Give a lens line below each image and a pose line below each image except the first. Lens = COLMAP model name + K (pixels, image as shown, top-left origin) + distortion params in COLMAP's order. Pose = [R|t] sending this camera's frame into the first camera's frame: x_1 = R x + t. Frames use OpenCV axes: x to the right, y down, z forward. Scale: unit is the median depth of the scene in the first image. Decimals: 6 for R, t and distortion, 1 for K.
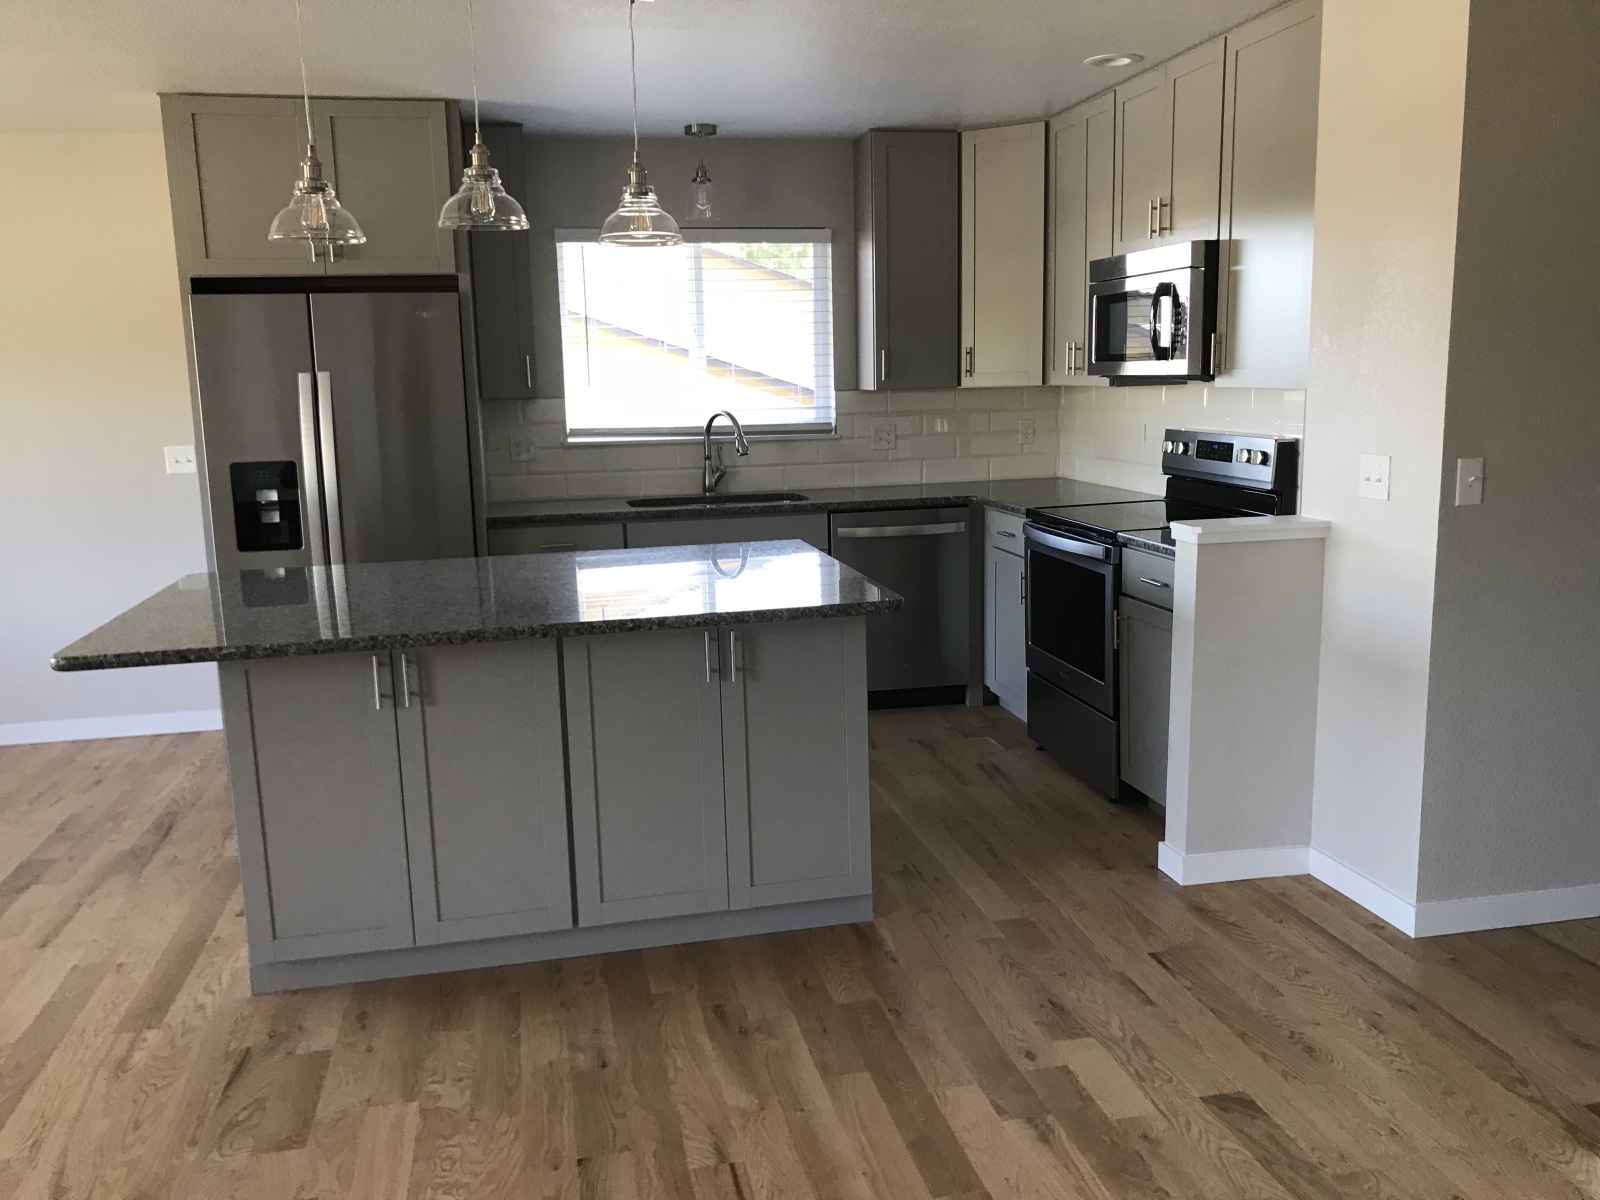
lens RADIAL K [[1315.8, 0, 780.5], [0, 1315.8, 605.3], [0, 0, 1]] dist [0.125905, -0.307477]
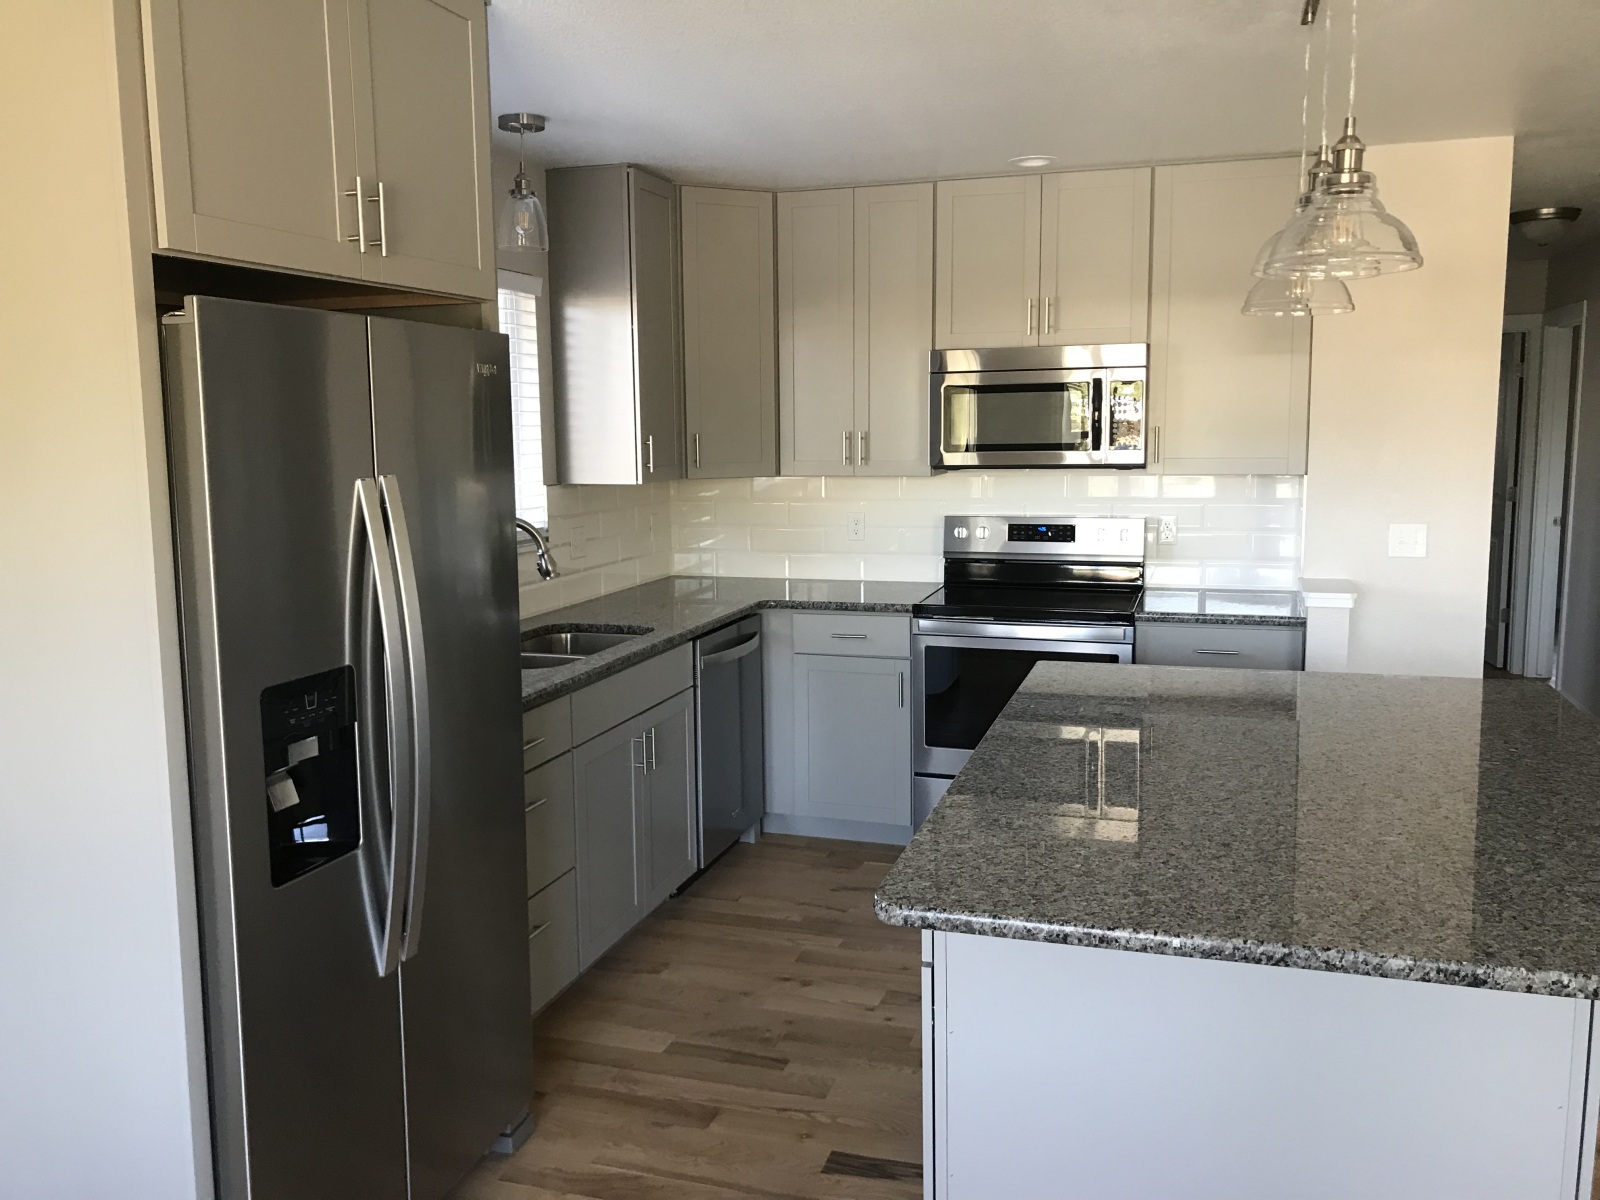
lens RADIAL K [[1314.8, 0, 800.0], [0, 1314.8, 600.0], [0, 0, 1]] dist [0.035964, -0.065560]
pose [[0.491252, -0.100297, 0.865223, -0.685553], [0.155095, 0.987546, 0.026418, -0.117950], [-0.857098, 0.121214, 0.500690, 0.623036]]
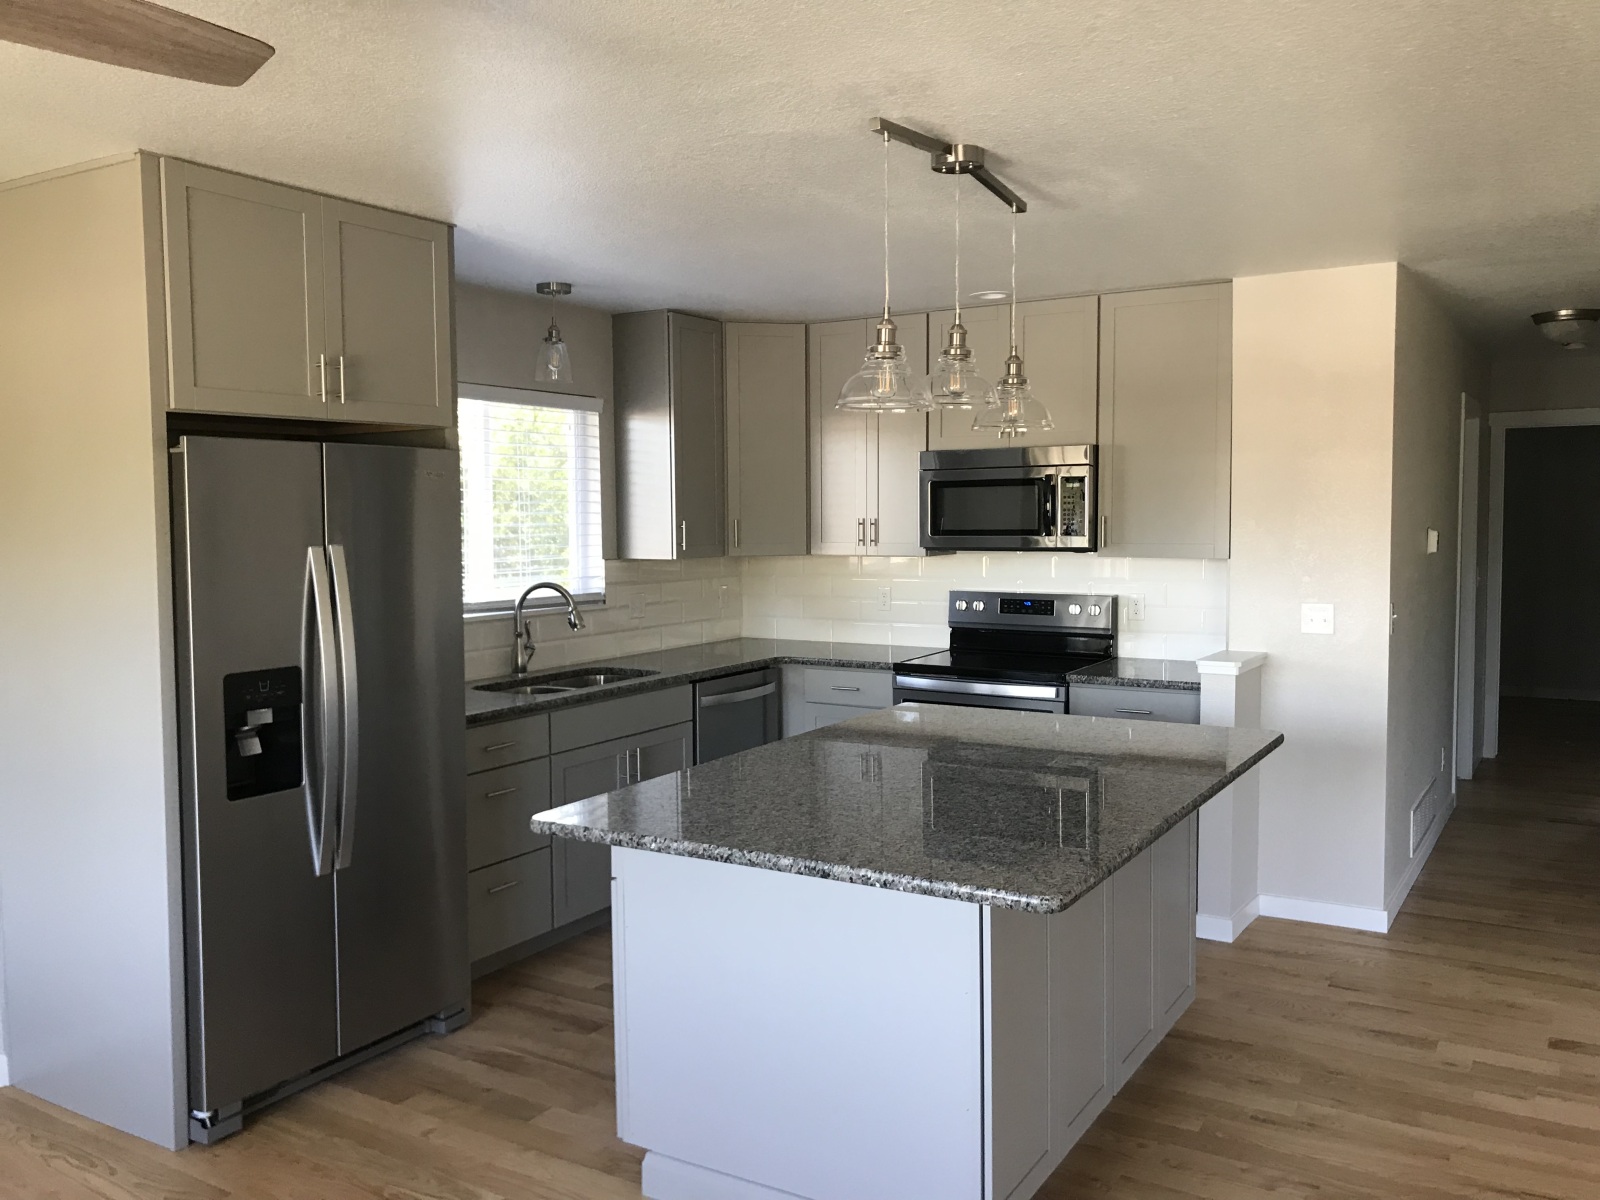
lens RADIAL K [[1314.8, 0, 800.0], [0, 1314.8, 600.0], [0, 0, 1]] dist [0.035964, -0.065560]
pose [[0.686076, -0.031700, 0.726839, -0.698182], [0.121462, 0.990020, -0.071472, -0.058398], [-0.717319, 0.137319, 0.683079, 0.300694]]
